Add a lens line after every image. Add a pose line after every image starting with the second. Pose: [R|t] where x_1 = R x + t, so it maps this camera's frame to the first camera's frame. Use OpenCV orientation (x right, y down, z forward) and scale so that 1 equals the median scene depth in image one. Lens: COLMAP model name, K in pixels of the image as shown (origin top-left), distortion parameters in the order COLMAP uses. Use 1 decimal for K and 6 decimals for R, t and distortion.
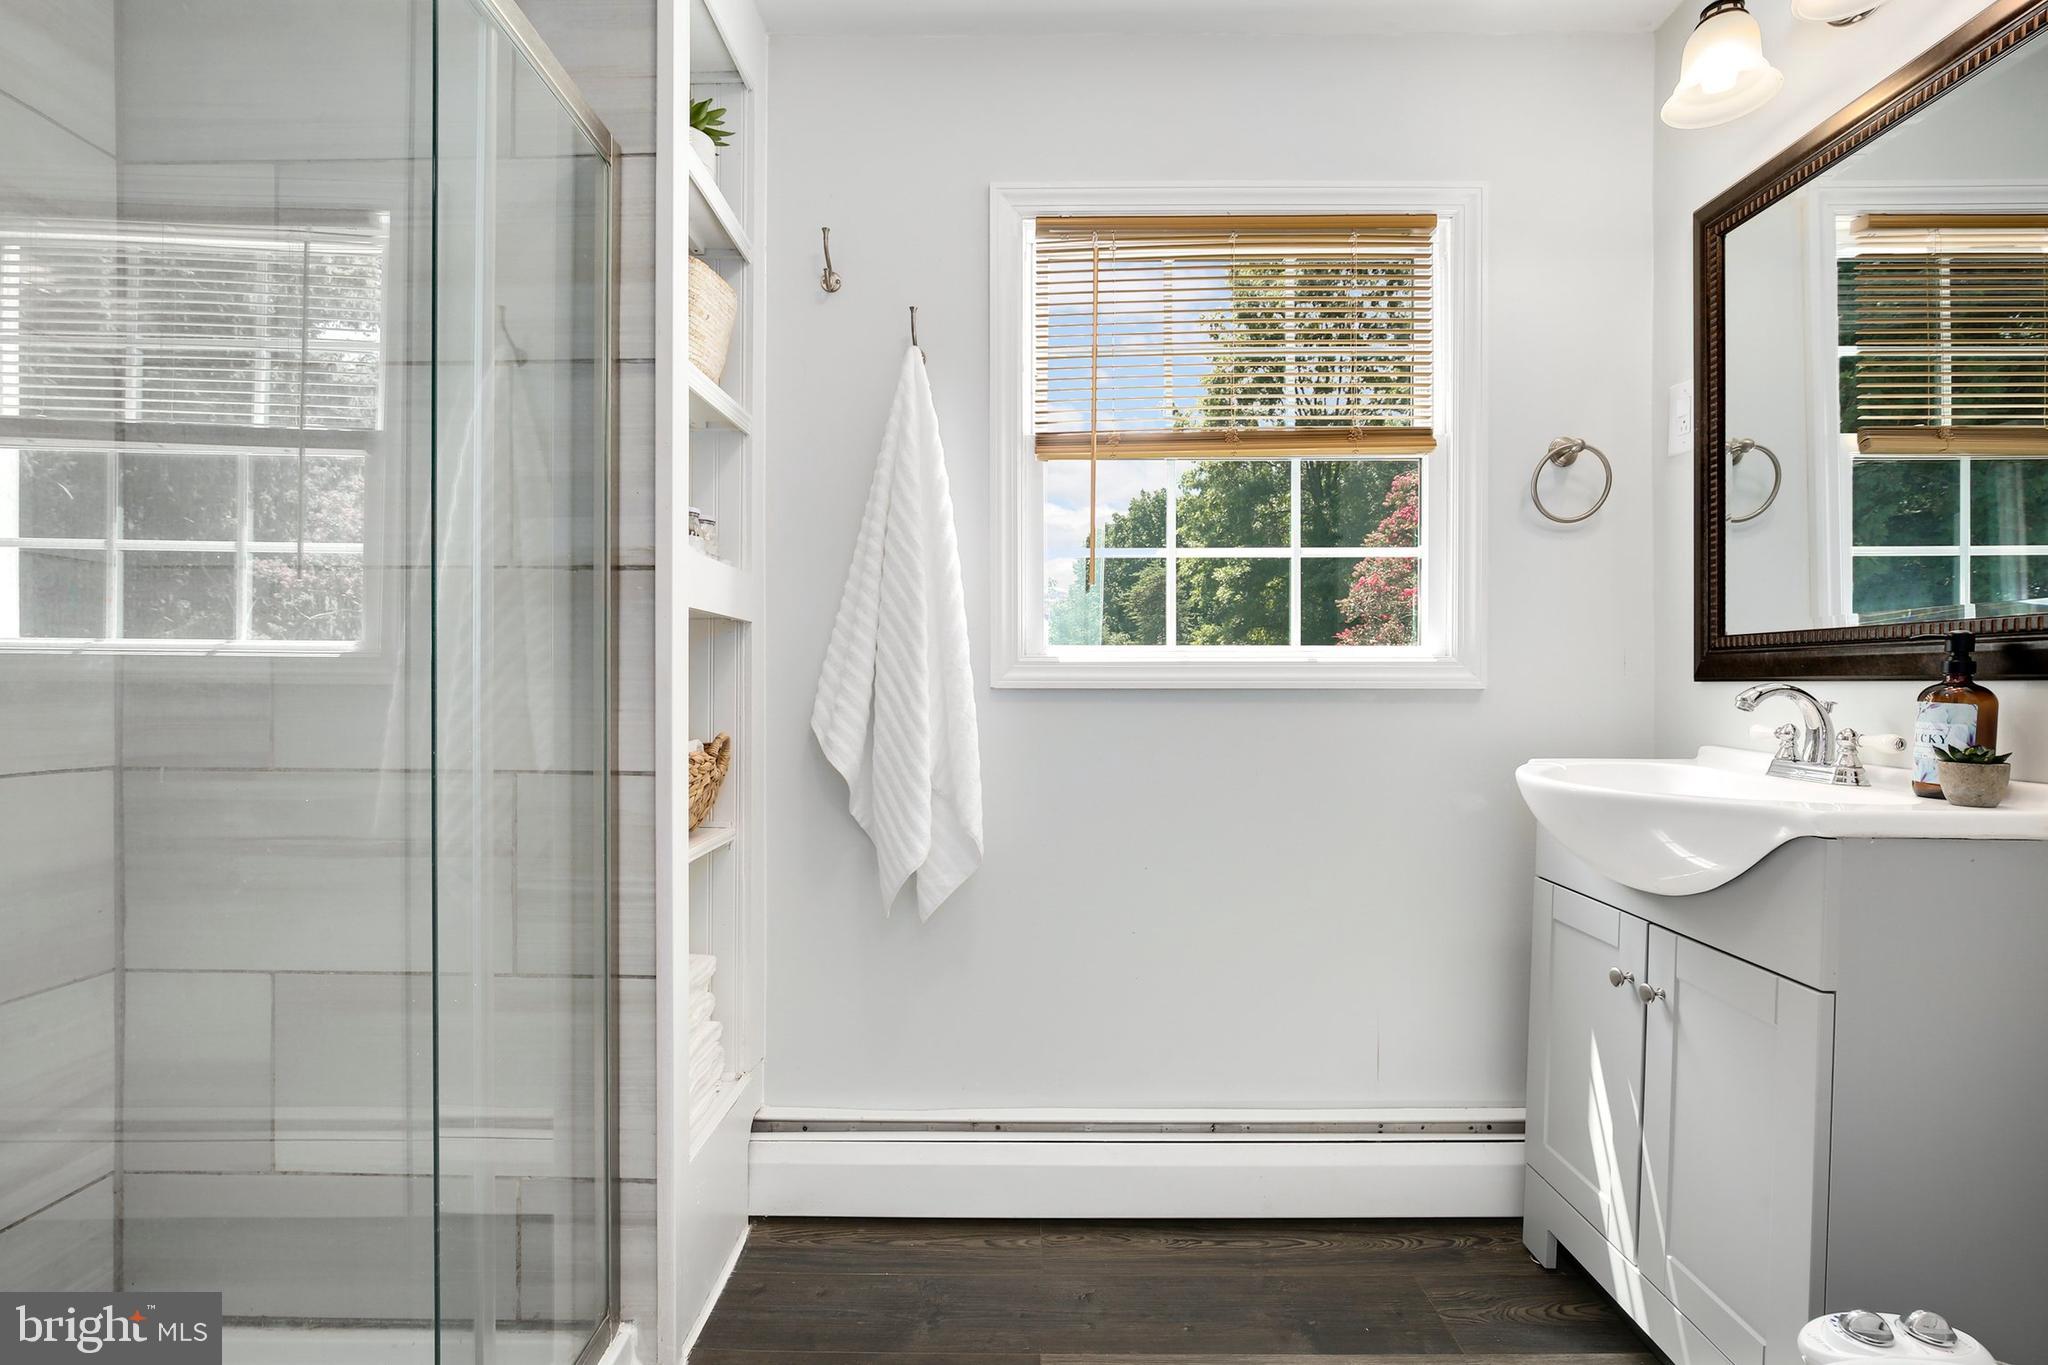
lens RADIAL K [[938.0, 0, 1020.7], [0, 938.0, 682.4], [0, 0, 1]] dist [-0.026361, 0.005559]
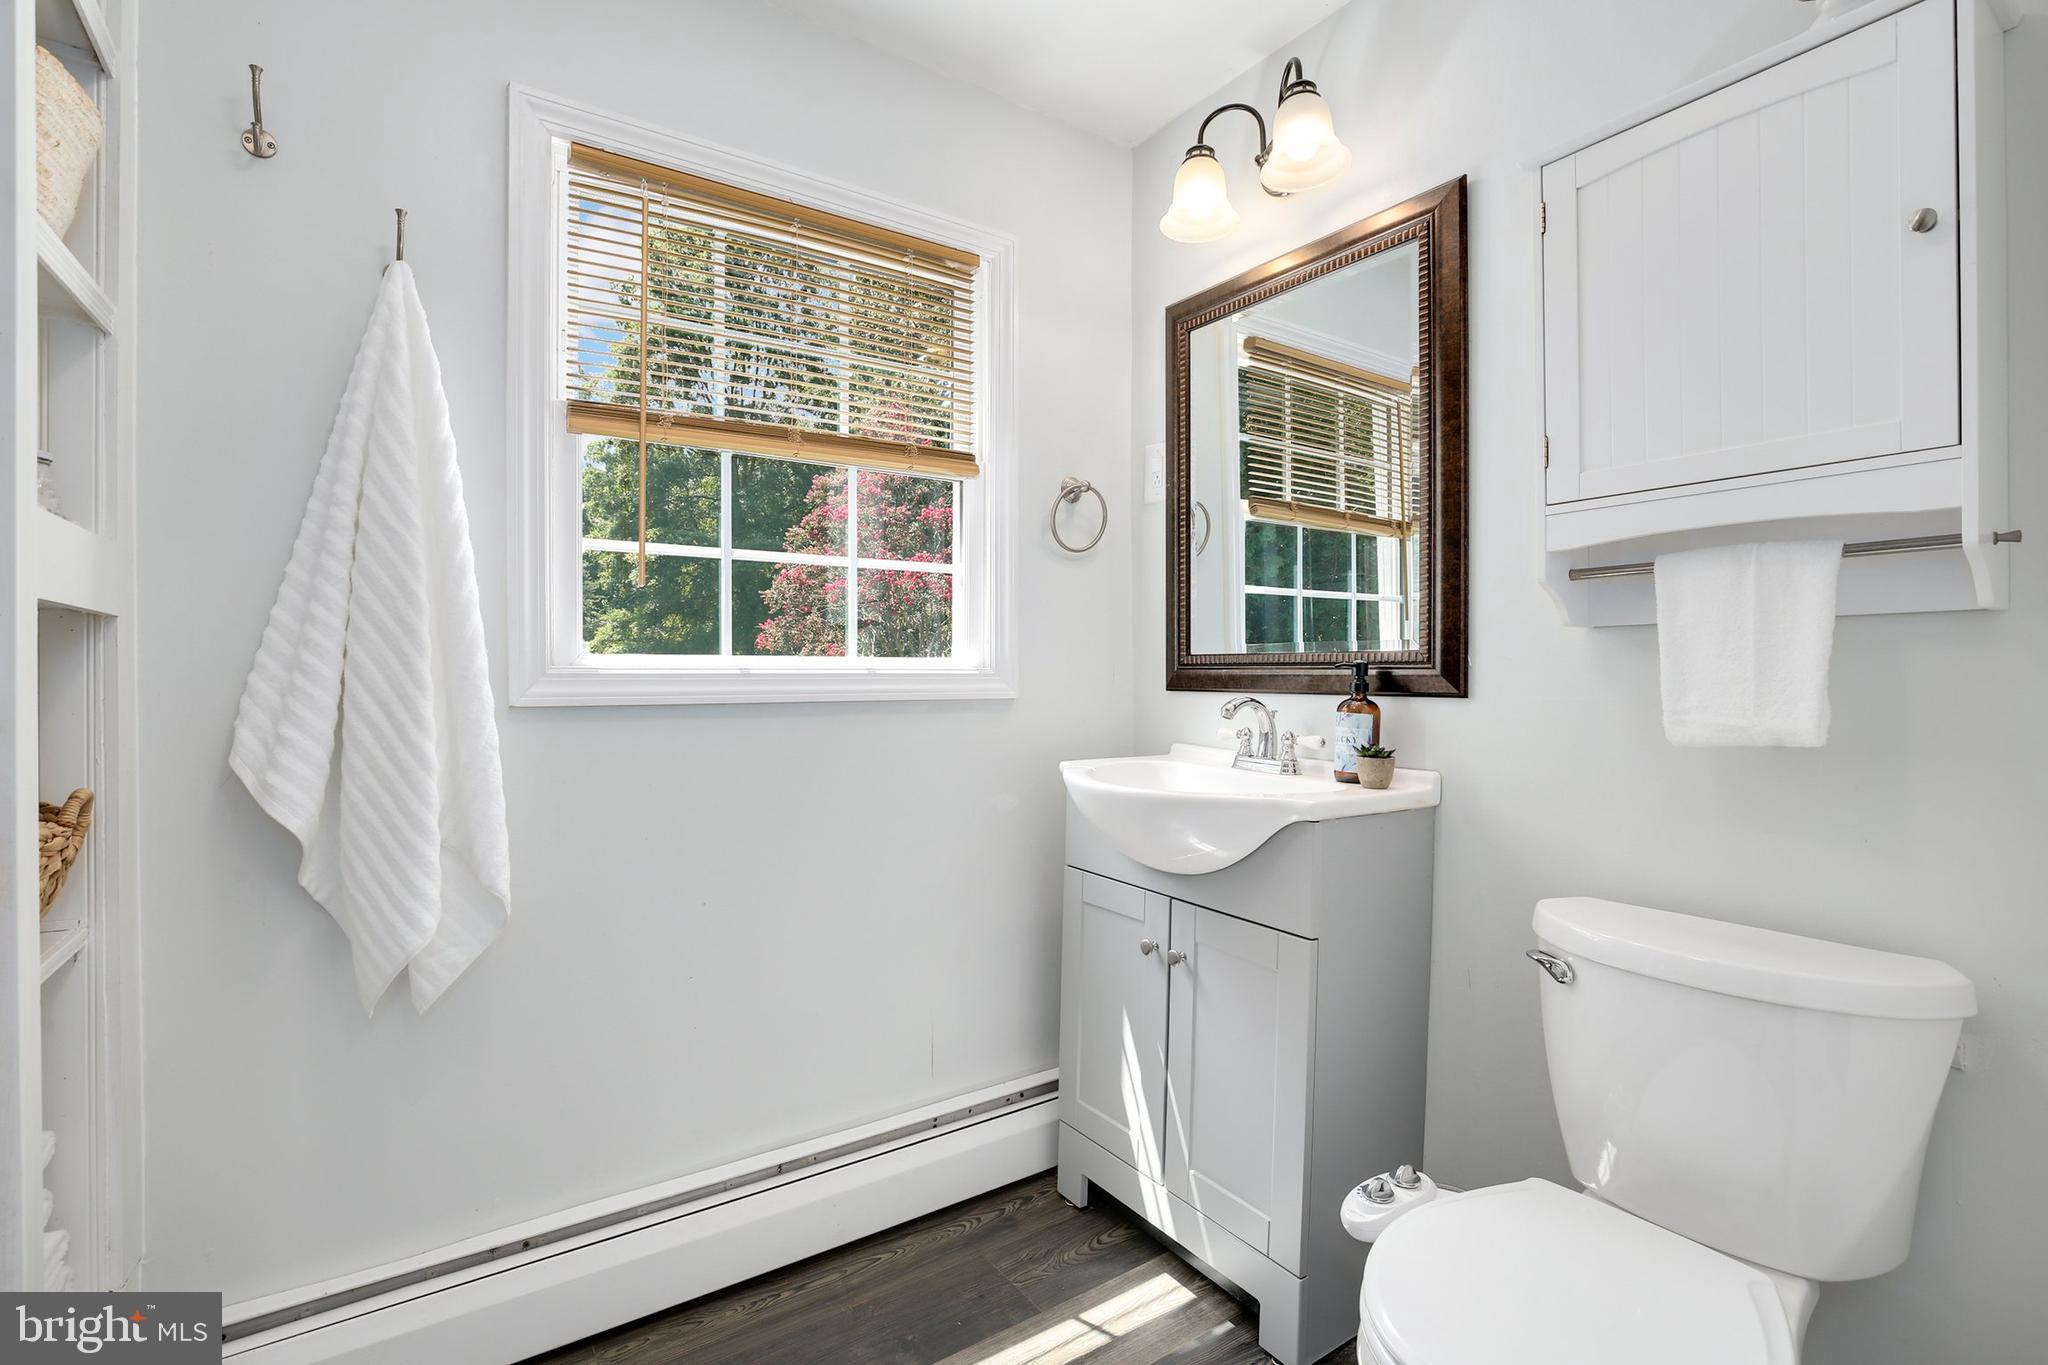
lens RADIAL K [[937.2, 0, 1029.1], [0, 937.2, 672.0], [0, 0, 1]] dist [-0.042237, 0.009510]
pose [[0.815295, 0.001247, 0.579045, -0.134930], [-0.002274, 0.999997, 0.001049, -0.027007], [-0.579041, -0.002172, 0.815295, 0.097583]]
